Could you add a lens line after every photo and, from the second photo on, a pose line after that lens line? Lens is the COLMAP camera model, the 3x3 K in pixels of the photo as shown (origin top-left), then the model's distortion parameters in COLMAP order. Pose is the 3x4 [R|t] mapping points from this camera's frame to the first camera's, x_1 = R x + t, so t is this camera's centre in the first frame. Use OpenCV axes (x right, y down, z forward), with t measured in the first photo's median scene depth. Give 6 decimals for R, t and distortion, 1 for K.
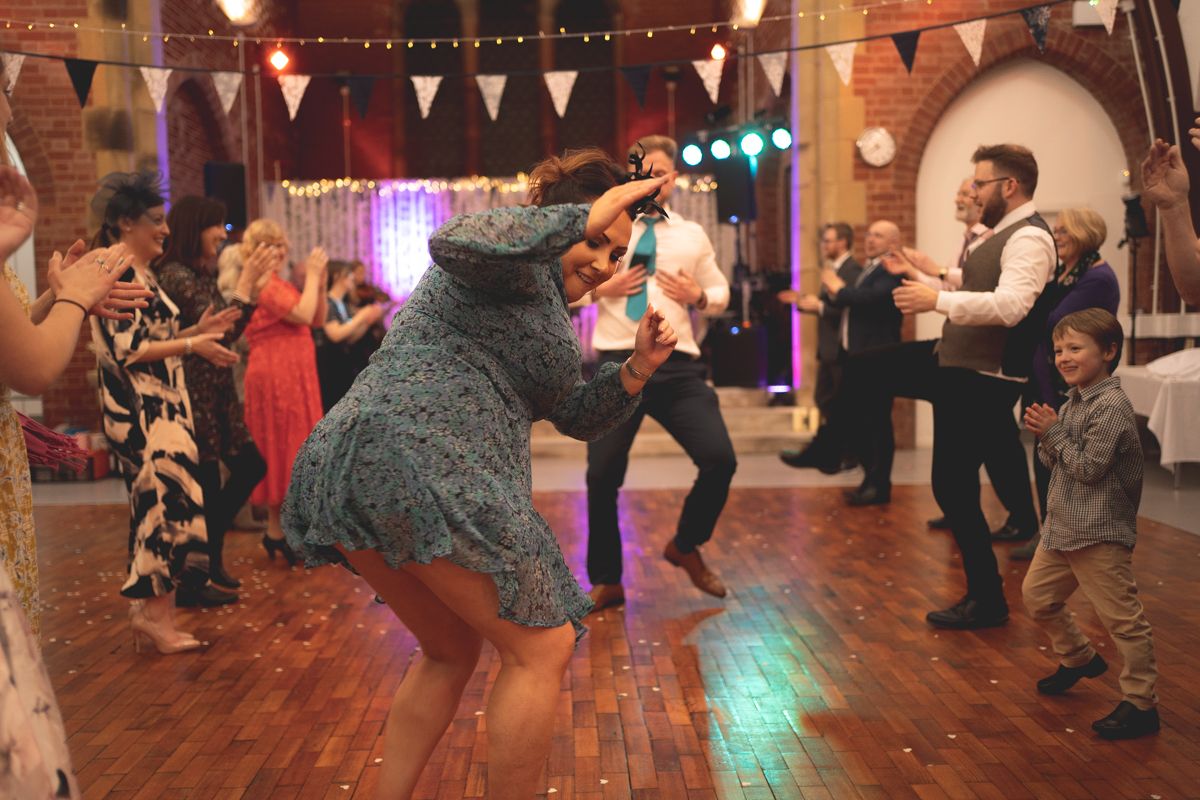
lens RADIAL K [[1224.2, 0, 586.9], [0, 1224.2, 400.6], [0, 0, 1]] dist [-0.022004, 0.164520]
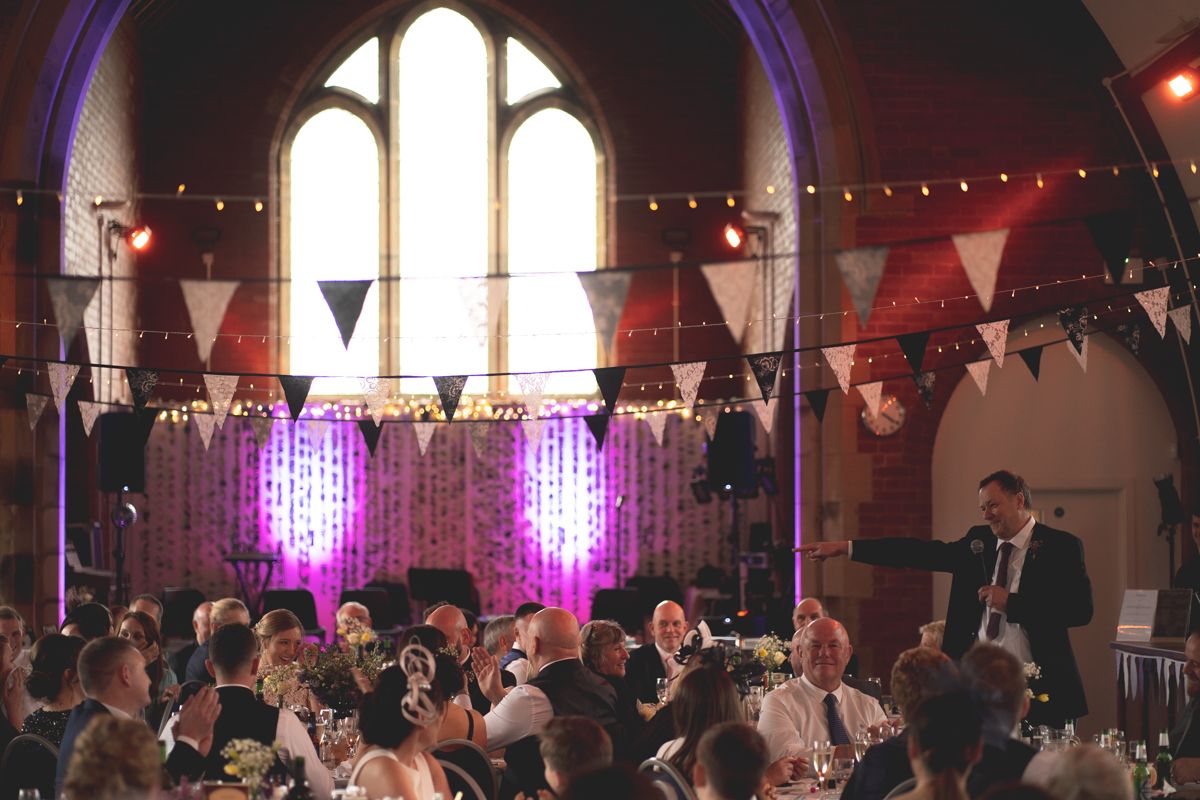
lens RADIAL K [[2811.6, 0, 600.0], [0, 2811.6, 400.0], [0, 0, 1]] dist [0.015358, -0.185585]
pose [[0.999725, 0.014521, 0.018432, -0.003471], [-0.012235, 0.992865, -0.118617, 0.018071], [-0.020023, 0.118359, 0.992769, -0.733715]]
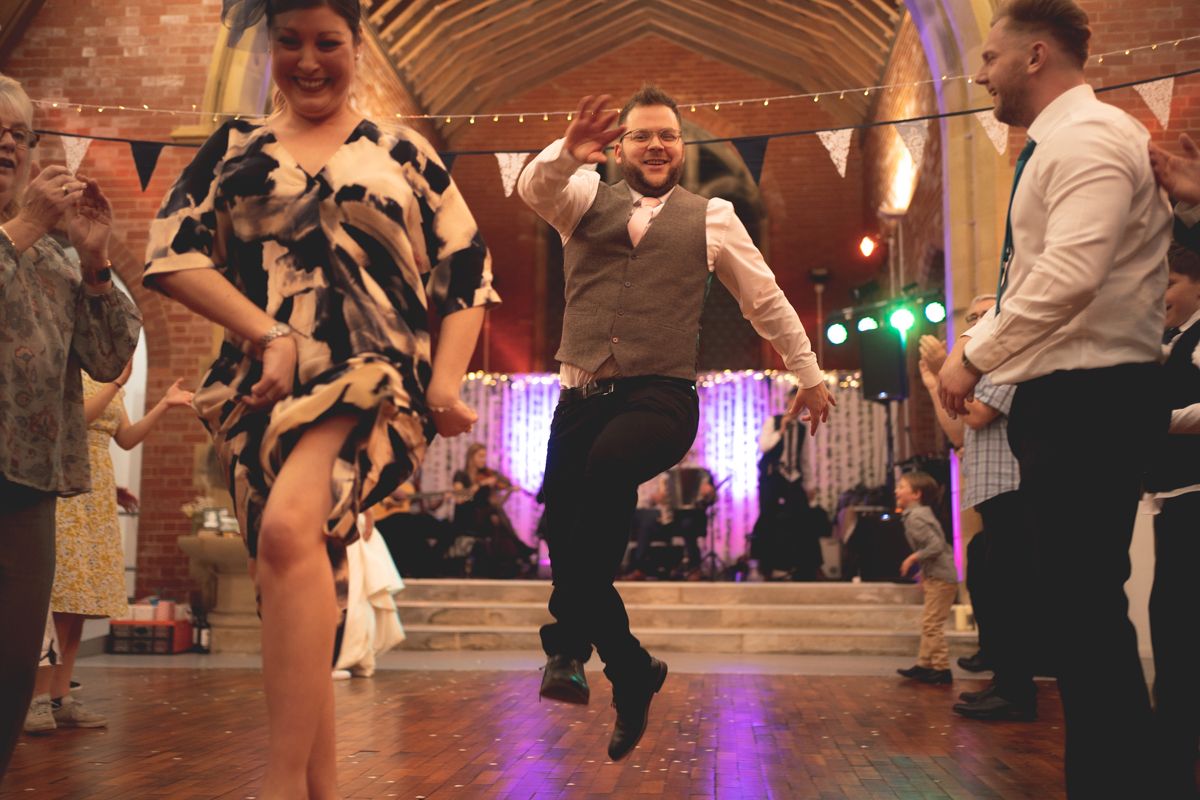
lens RADIAL K [[1224.2, 0, 586.9], [0, 1224.2, 400.6], [0, 0, 1]] dist [-0.022004, 0.164520]
pose [[0.991571, 0.007556, -0.129342, 0.015817], [-0.033491, 0.979318, -0.199536, 0.035259], [0.125159, 0.202186, 0.971317, 0.072541]]
